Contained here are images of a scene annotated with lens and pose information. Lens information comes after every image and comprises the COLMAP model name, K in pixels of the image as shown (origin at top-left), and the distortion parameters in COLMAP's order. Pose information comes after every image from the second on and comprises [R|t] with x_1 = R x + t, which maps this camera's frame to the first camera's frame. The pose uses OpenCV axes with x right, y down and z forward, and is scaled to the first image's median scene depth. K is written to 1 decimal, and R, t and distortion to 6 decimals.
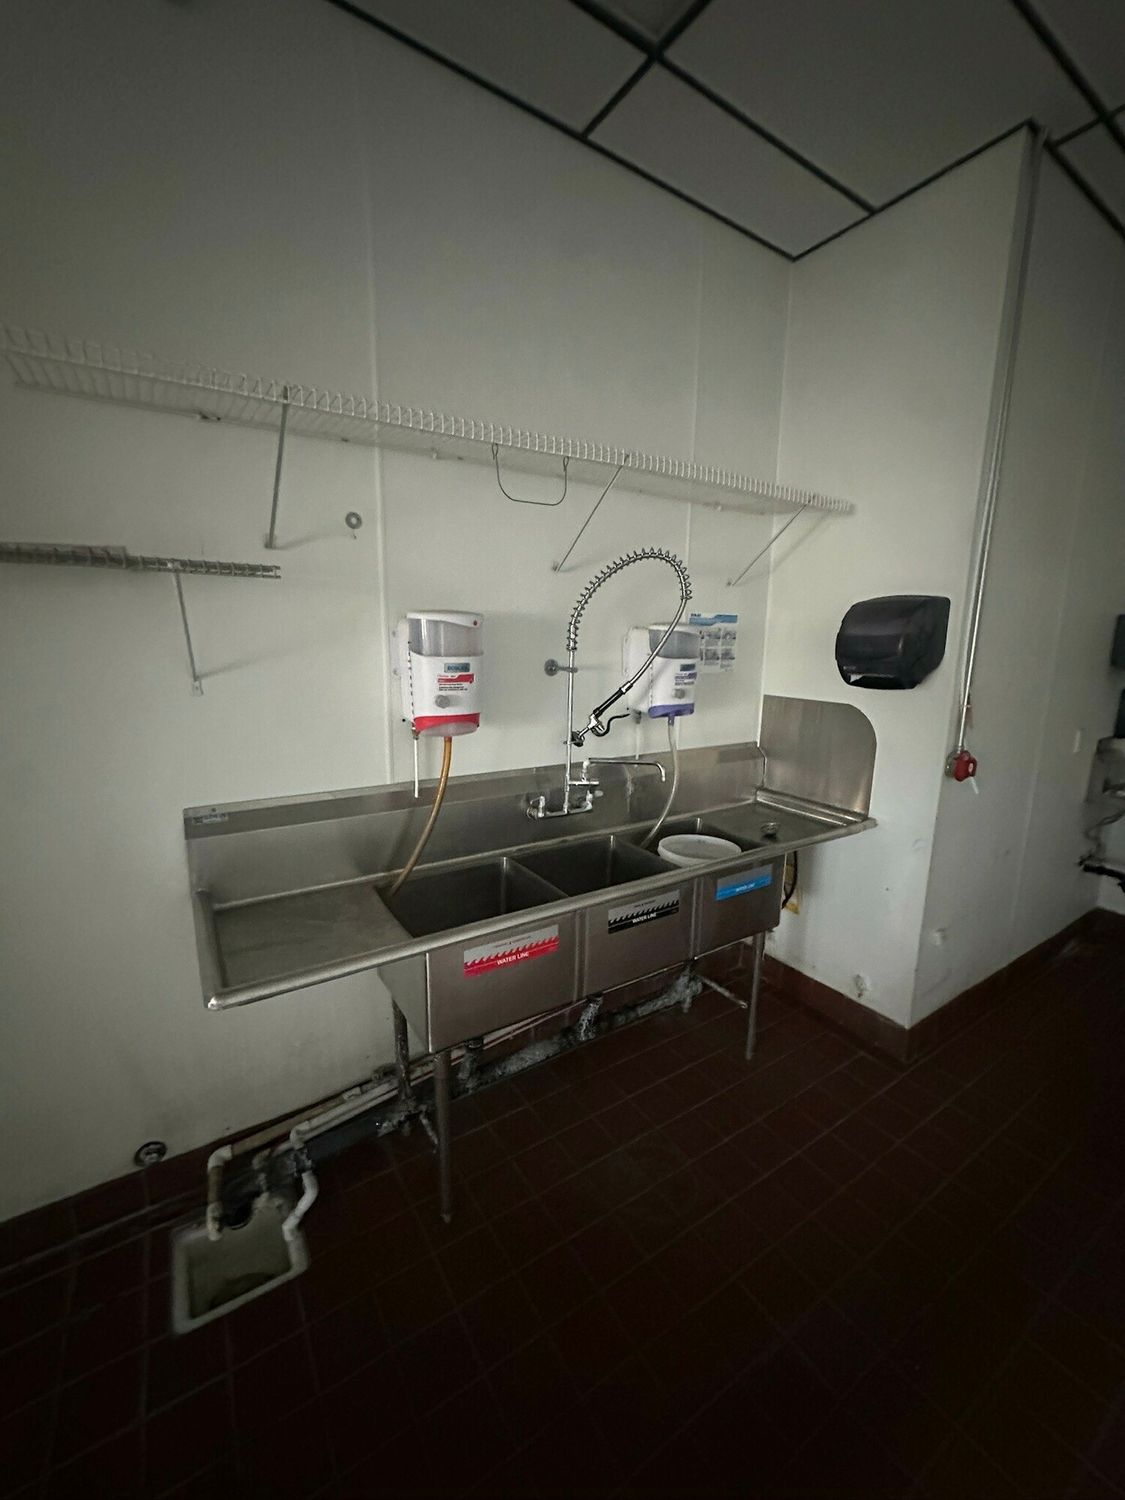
lens RADIAL K [[612.0, 0, 565.5], [0, 612.0, 755.0], [0, 0, 1]] dist [-0.002478, -0.000262]
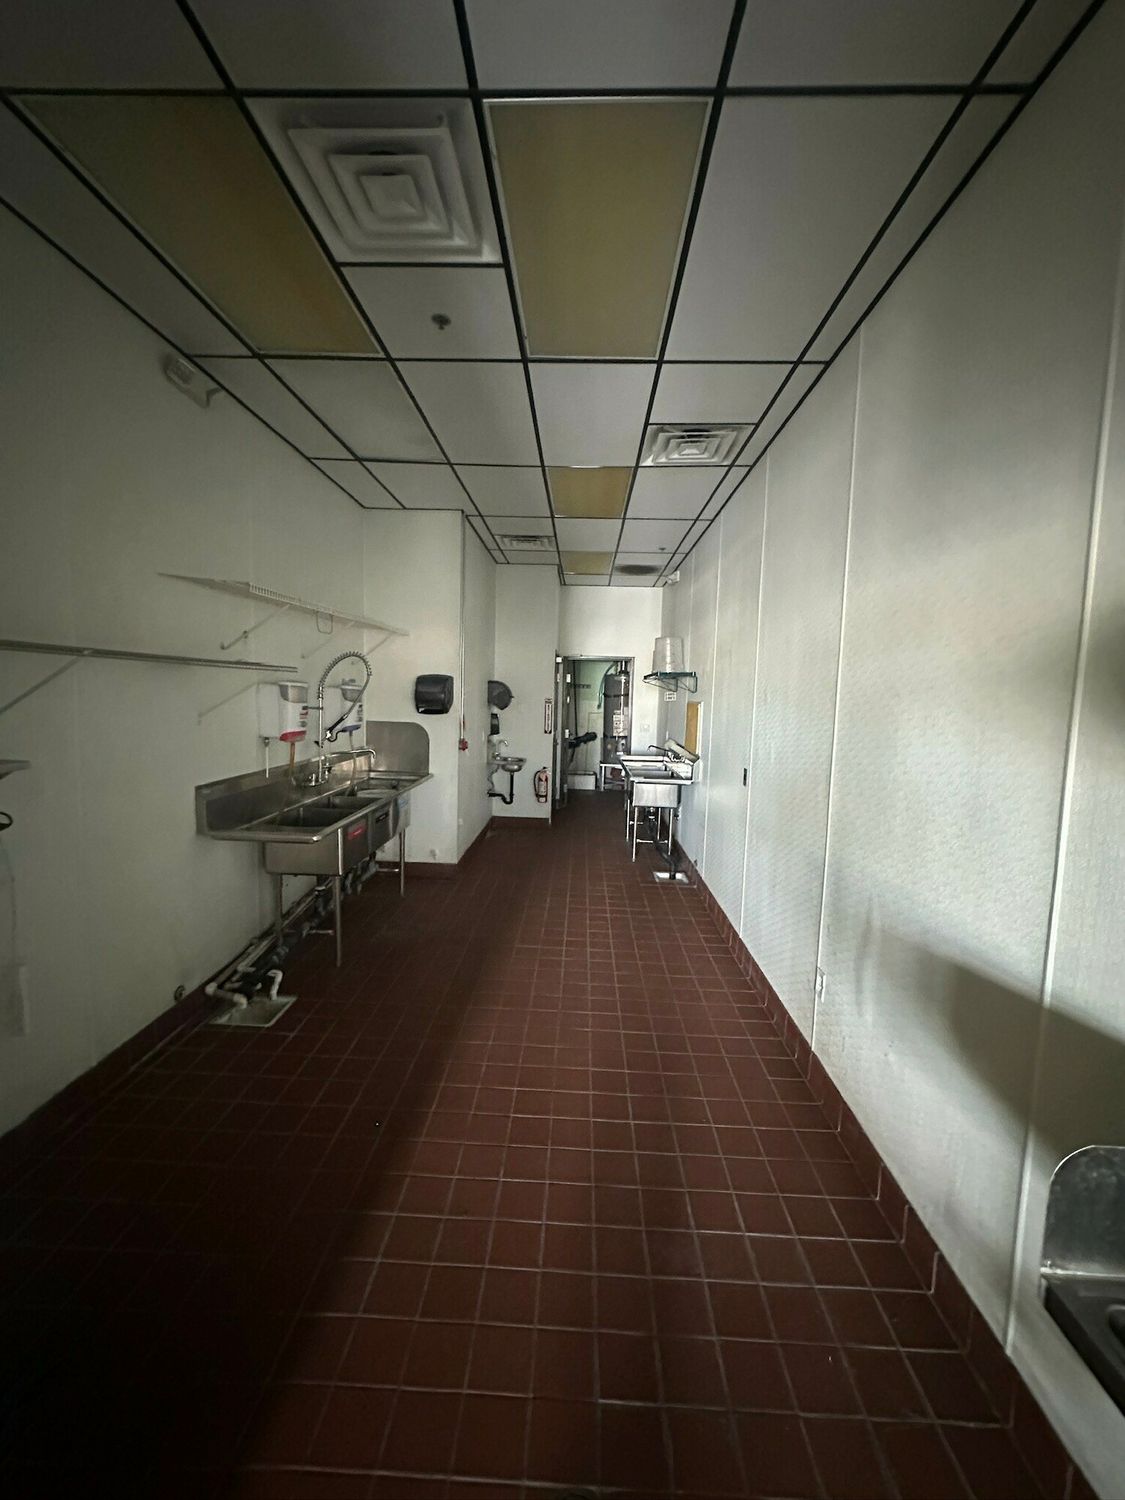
lens RADIAL K [[612.0, 0, 565.5], [0, 612.0, 755.0], [0, 0, 1]] dist [-0.002478, -0.000262]
pose [[0.577842, -0.081591, 0.812060, -1.105797], [0.134289, 0.990934, 0.004006, 0.104048], [-0.805025, 0.106736, 0.583560, -0.744938]]
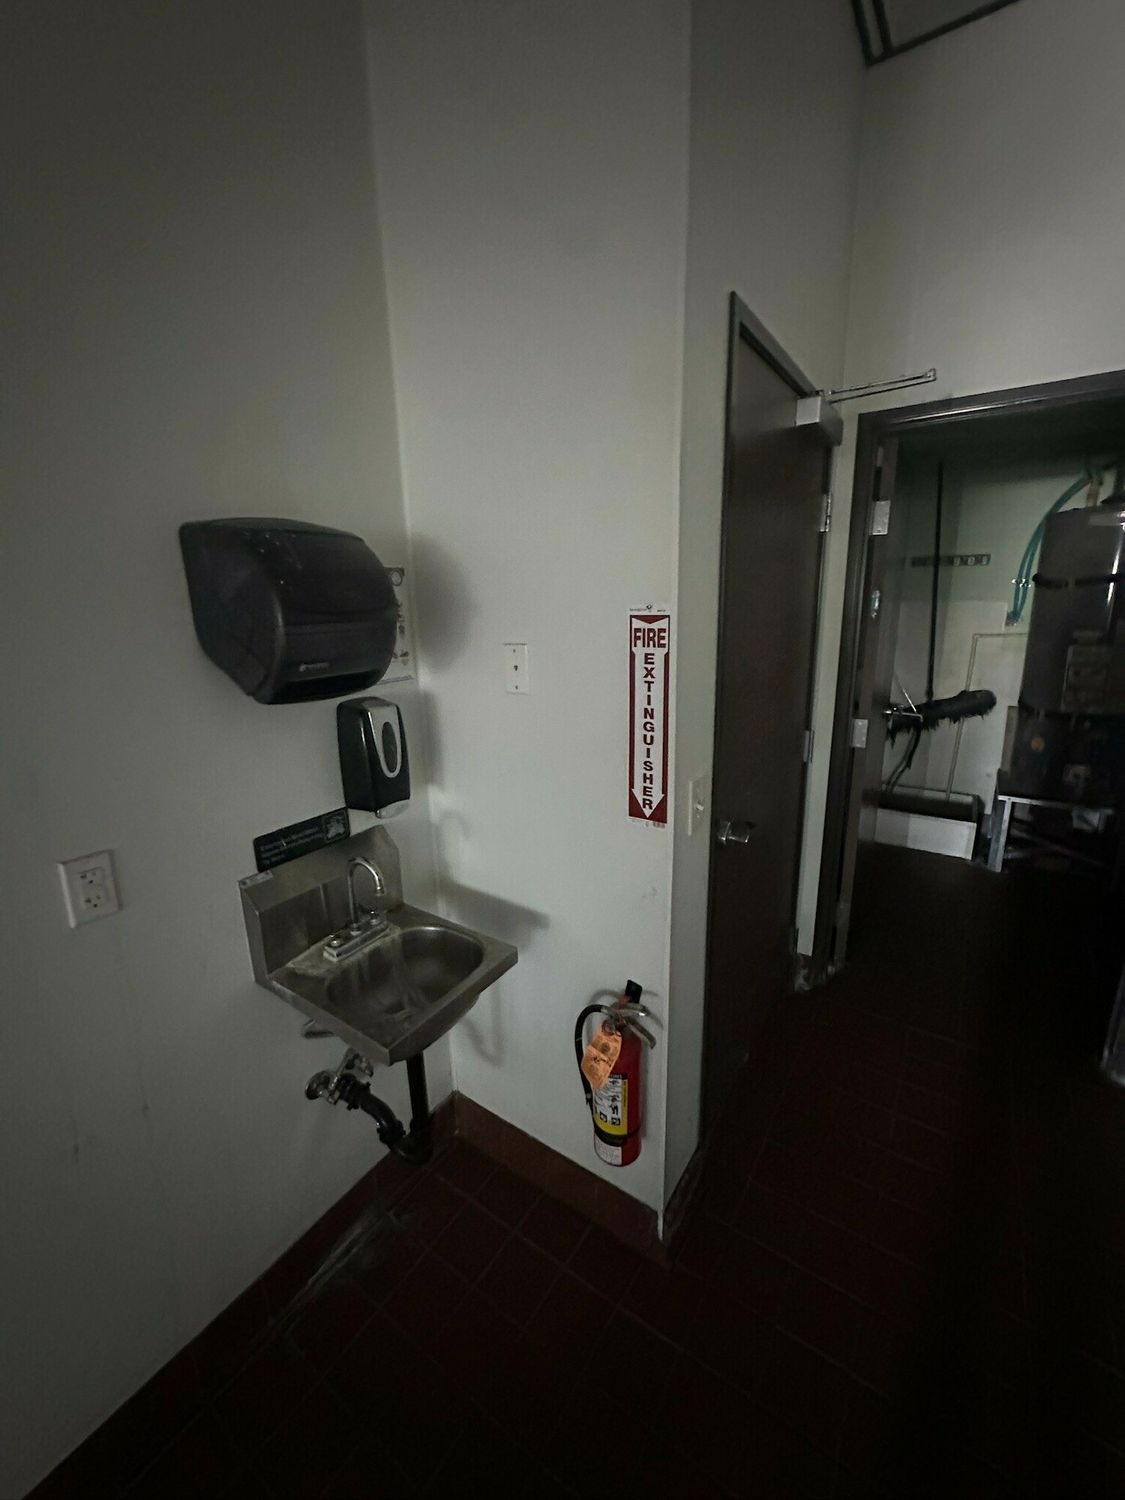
lens RADIAL K [[612.0, 0, 565.5], [0, 612.0, 755.0], [0, 0, 1]] dist [-0.002478, -0.000262]
pose [[0.919299, -0.130570, 0.371268, 1.191068], [0.105934, 0.990639, 0.086091, -0.117280], [-0.379034, -0.039813, 0.924526, 0.713926]]
